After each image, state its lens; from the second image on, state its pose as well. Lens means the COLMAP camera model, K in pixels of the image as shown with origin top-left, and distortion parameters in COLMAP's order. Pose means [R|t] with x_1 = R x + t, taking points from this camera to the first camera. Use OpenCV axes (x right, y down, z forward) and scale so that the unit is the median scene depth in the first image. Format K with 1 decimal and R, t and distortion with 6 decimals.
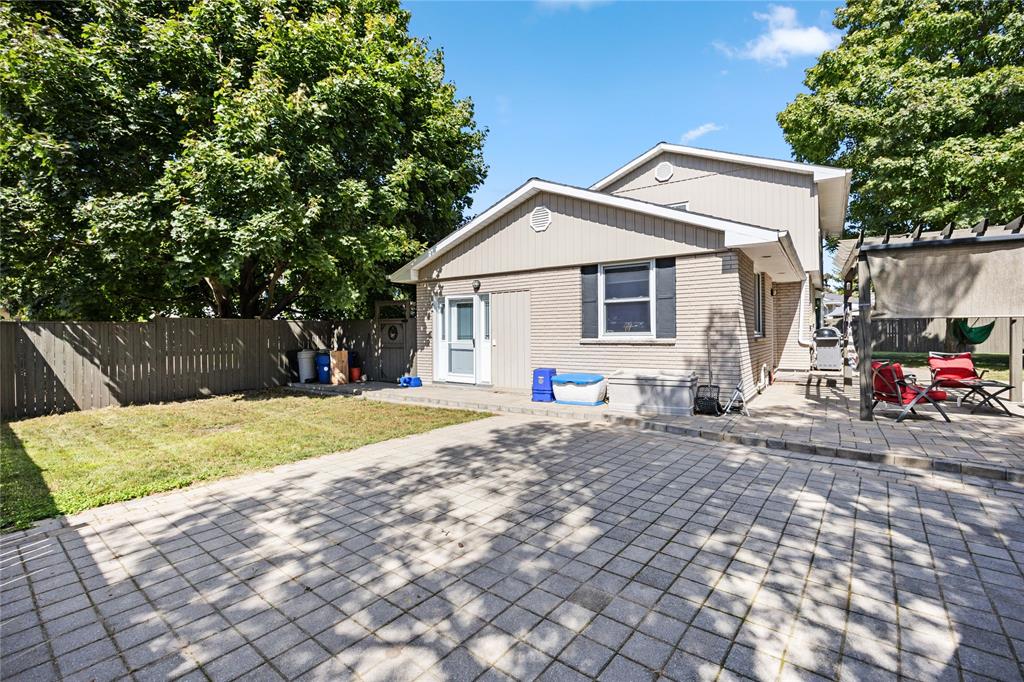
lens RADIAL K [[457.7, 0, 524.7], [0, 457.7, 338.1], [0, 0, 1]] dist [-0.015673, 0.000337]
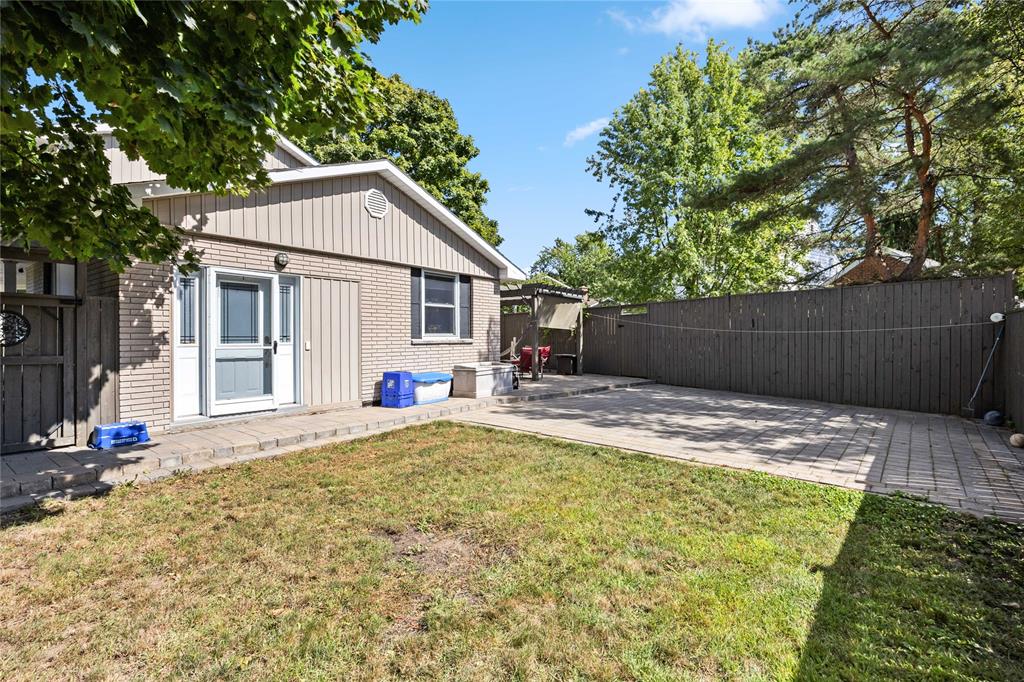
lens RADIAL K [[457.7, 0, 524.7], [0, 457.7, 338.1], [0, 0, 1]] dist [-0.015673, 0.000337]
pose [[0.051761, -0.002253, 0.998657, -0.864870], [0.001511, 0.999996, 0.002178, -0.003725], [-0.998658, 0.001396, 0.051764, 0.699124]]
